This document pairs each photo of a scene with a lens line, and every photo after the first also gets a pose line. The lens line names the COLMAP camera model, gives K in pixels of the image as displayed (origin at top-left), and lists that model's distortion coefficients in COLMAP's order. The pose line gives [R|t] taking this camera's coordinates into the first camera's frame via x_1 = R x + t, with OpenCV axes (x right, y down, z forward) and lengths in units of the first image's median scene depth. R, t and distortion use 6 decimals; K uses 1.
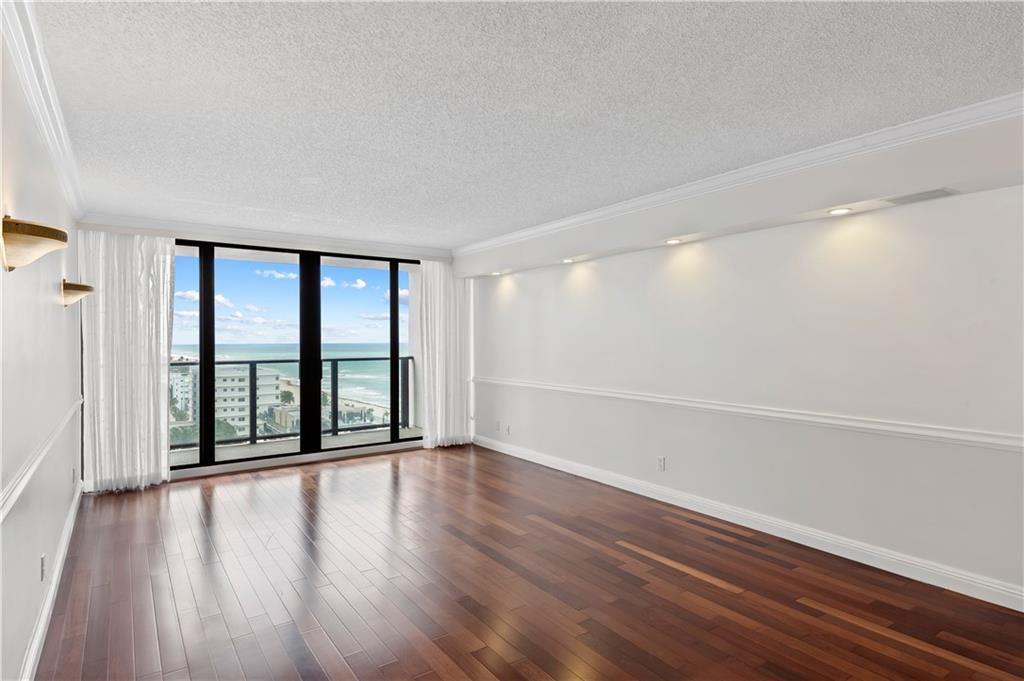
lens RADIAL K [[553.5, 0, 510.8], [0, 553.5, 334.8], [0, 0, 1]] dist [0.020189, -0.017170]
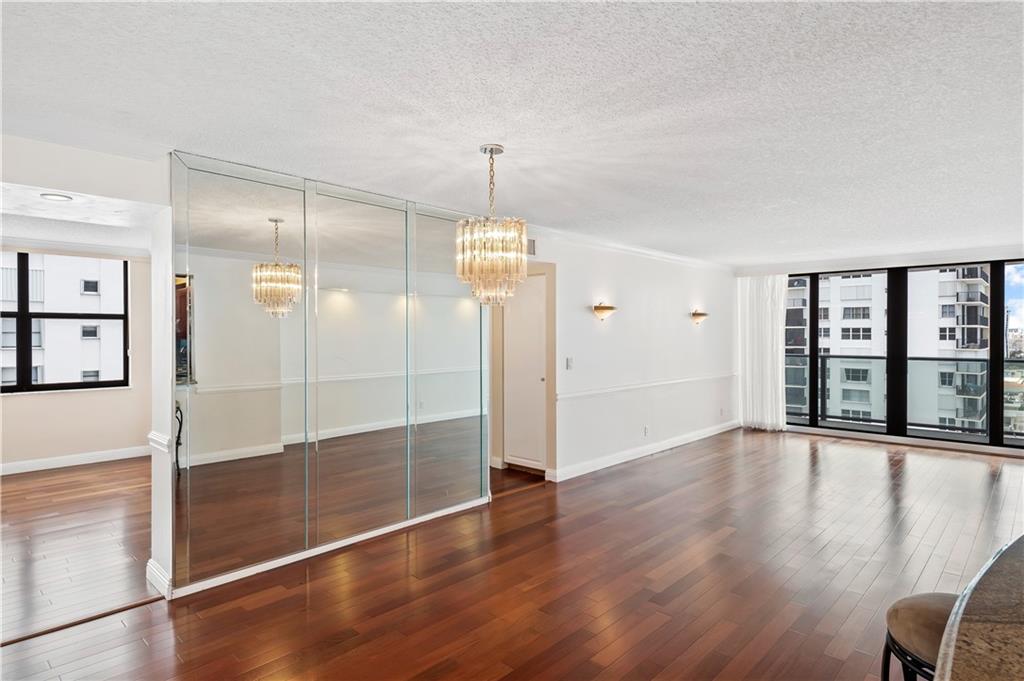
lens RADIAL K [[553.5, 0, 515.7], [0, 553.5, 333.6], [0, 0, 1]] dist [0.020189, -0.017170]
pose [[0.192471, 0.002404, -0.981300, 0.619191], [0.006990, 0.999968, 0.003821, -0.015569], [0.981278, -0.007595, 0.192449, -0.027588]]
